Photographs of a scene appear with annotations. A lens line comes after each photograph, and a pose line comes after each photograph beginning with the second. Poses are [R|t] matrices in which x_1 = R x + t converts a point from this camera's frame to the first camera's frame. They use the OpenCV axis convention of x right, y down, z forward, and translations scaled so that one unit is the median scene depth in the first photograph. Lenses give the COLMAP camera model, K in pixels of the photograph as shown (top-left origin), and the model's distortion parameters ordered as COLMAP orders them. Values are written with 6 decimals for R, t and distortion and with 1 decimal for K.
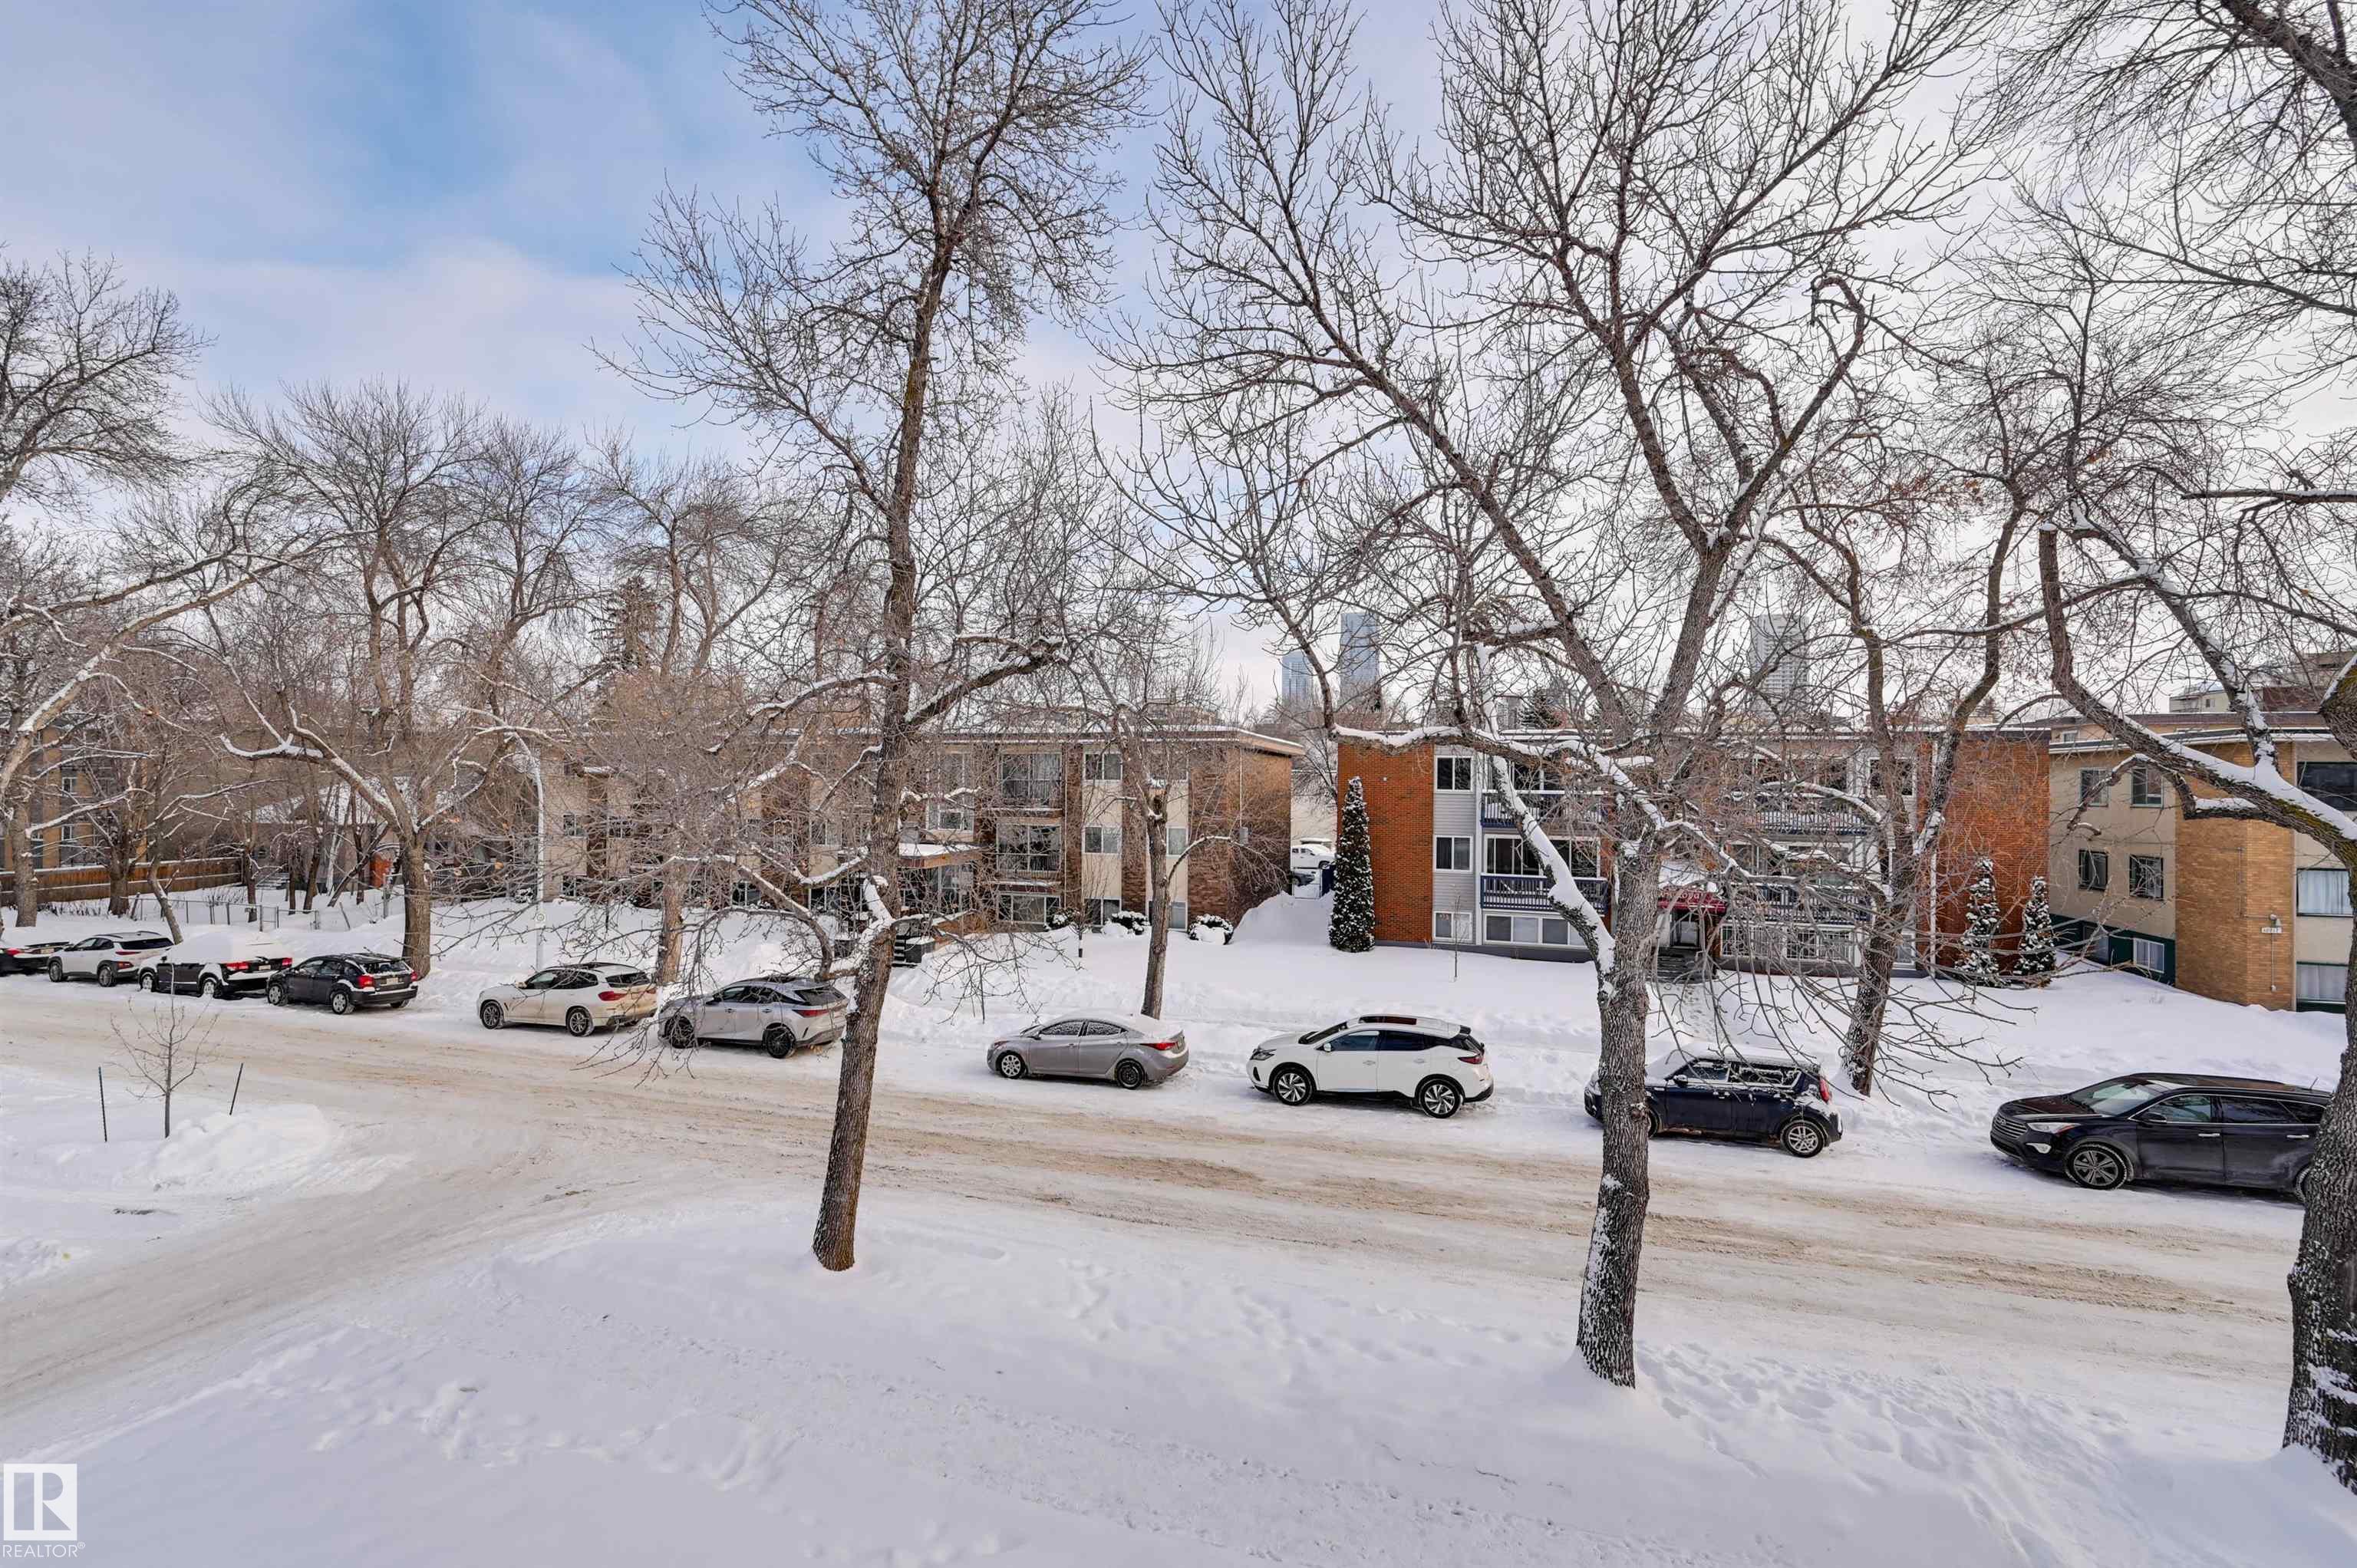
lens RADIAL K [[1018.0, 0, 1166.5], [0, 1018.0, 781.6], [0, 0, 1]] dist [-0.001755, 0.000192]
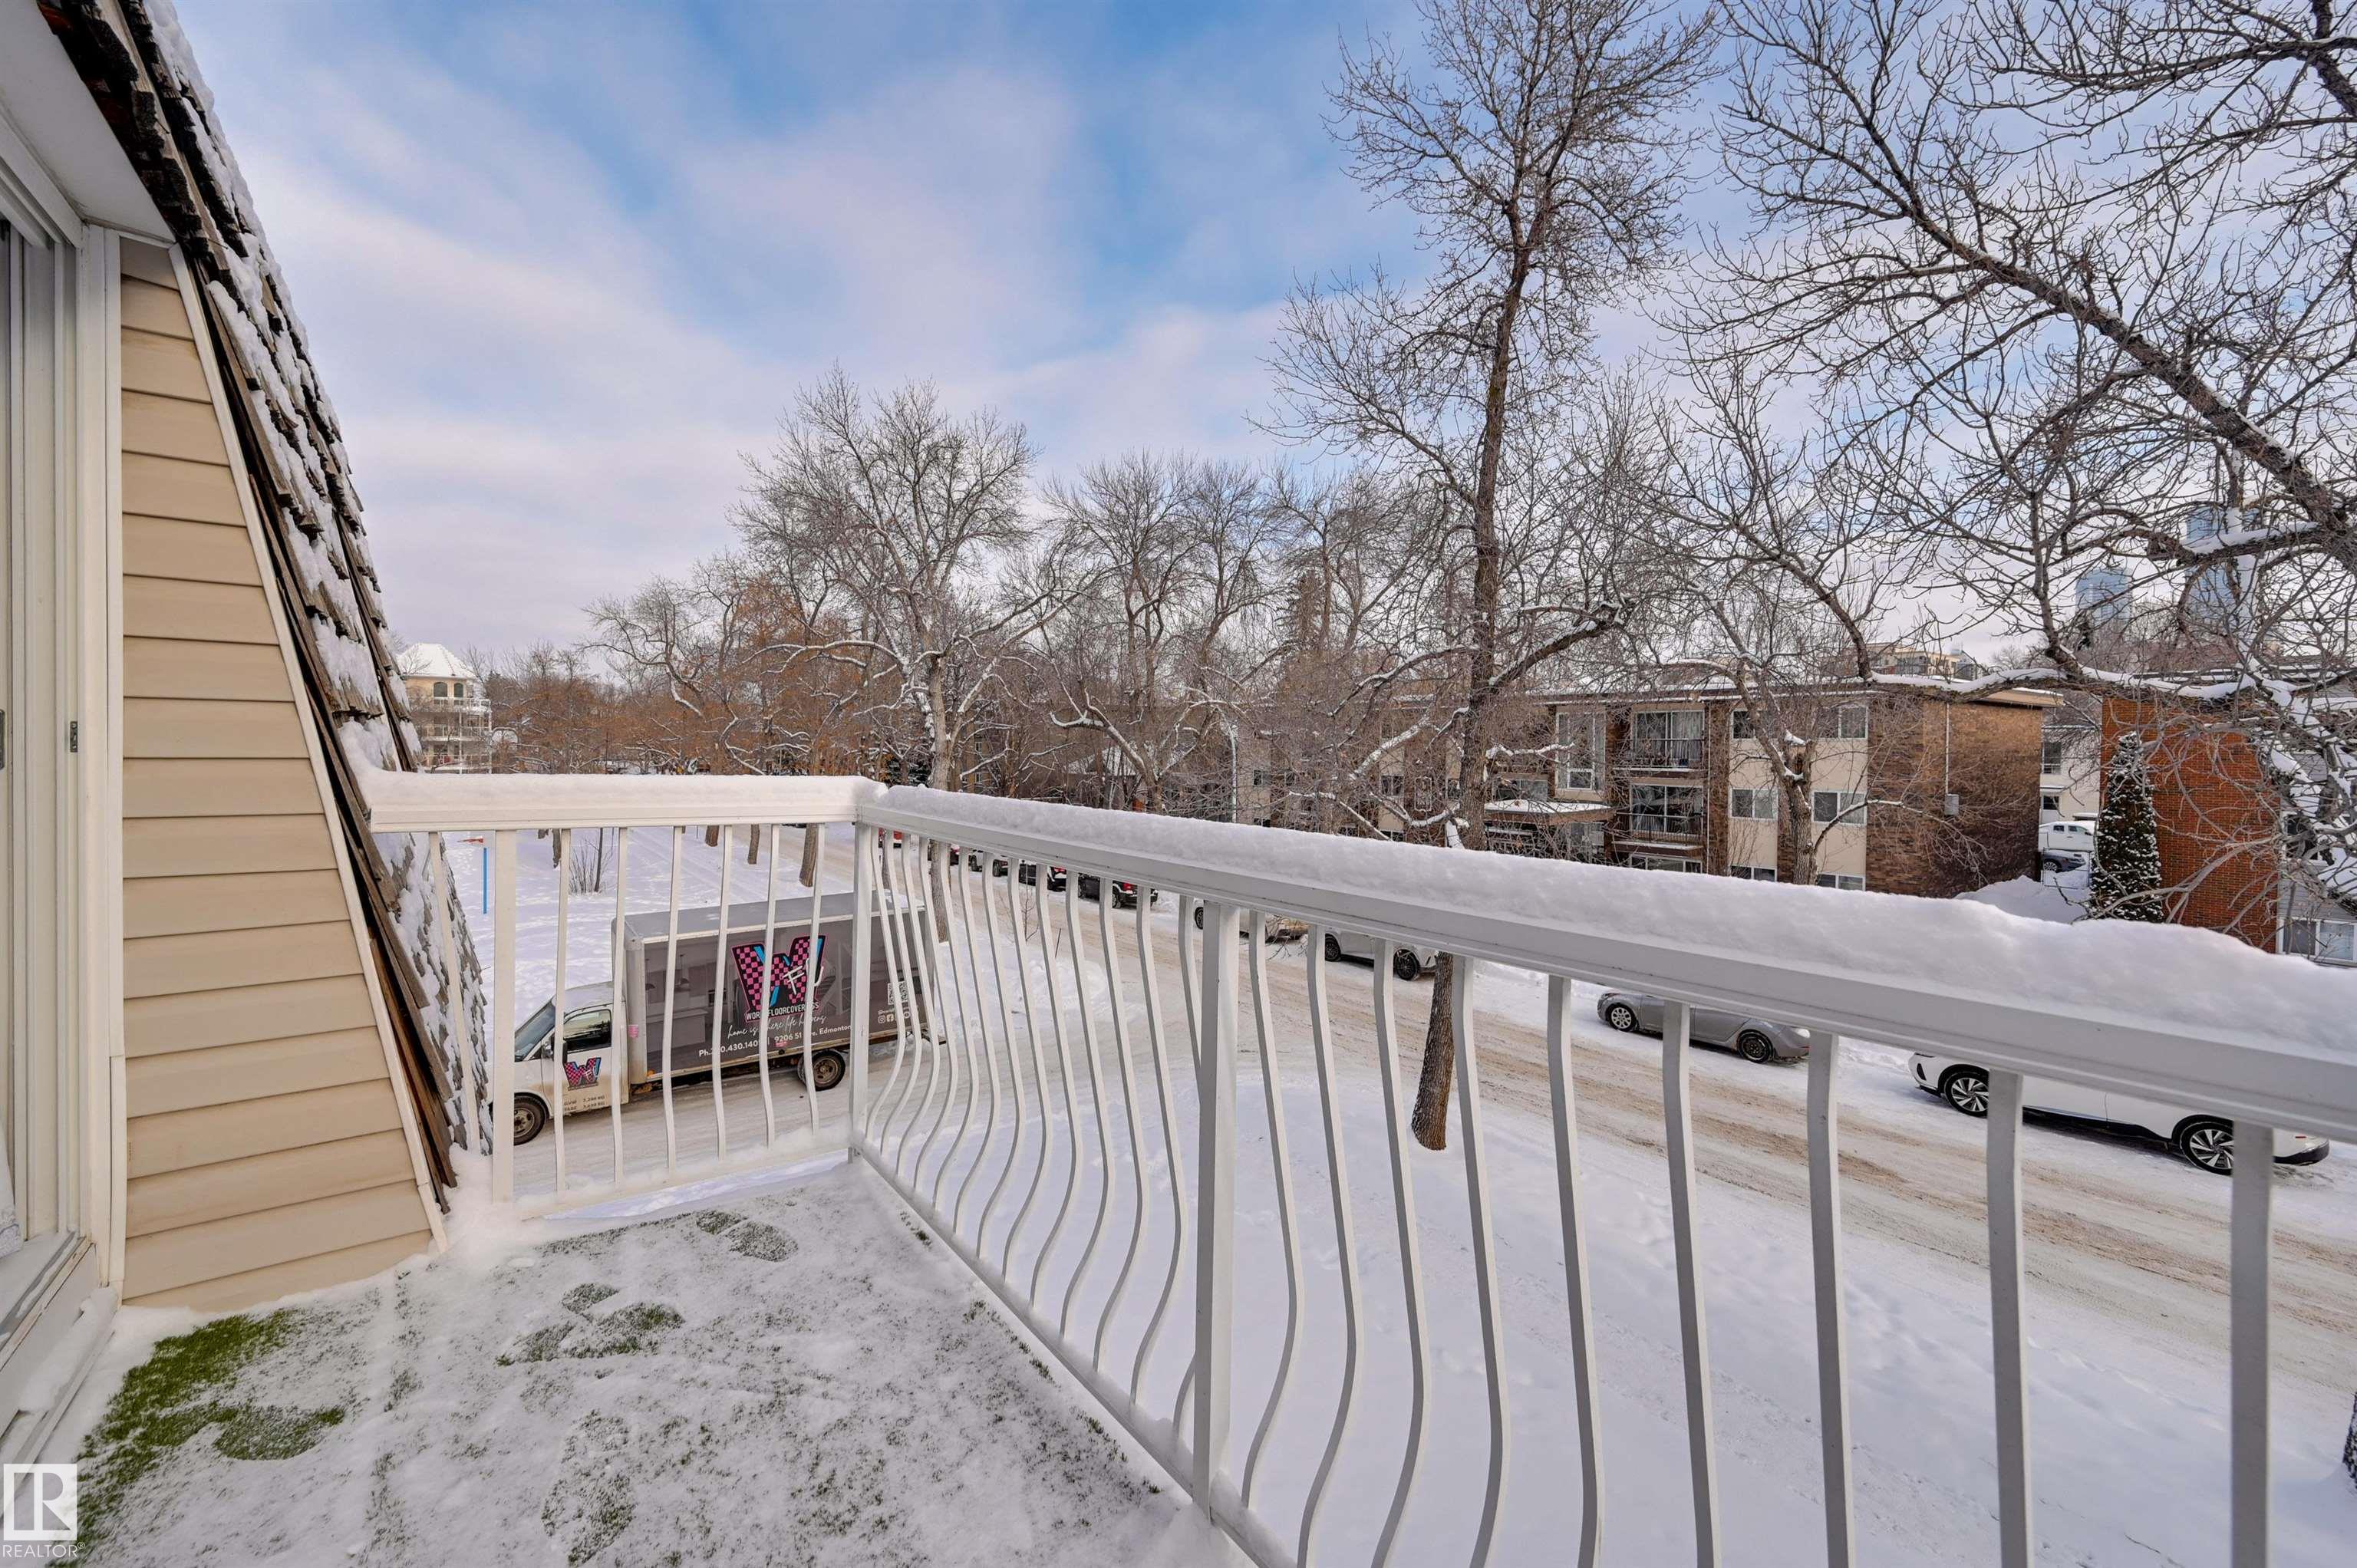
lens RADIAL K [[1018.0, 0, 1166.5], [0, 1018.0, 781.6], [0, 0, 1]] dist [-0.001755, 0.000192]
pose [[0.802001, 0.017080, -0.597078, 0.093600], [0.003701, 0.999430, 0.033562, 0.006169], [0.597311, -0.029126, 0.801481, -0.090565]]
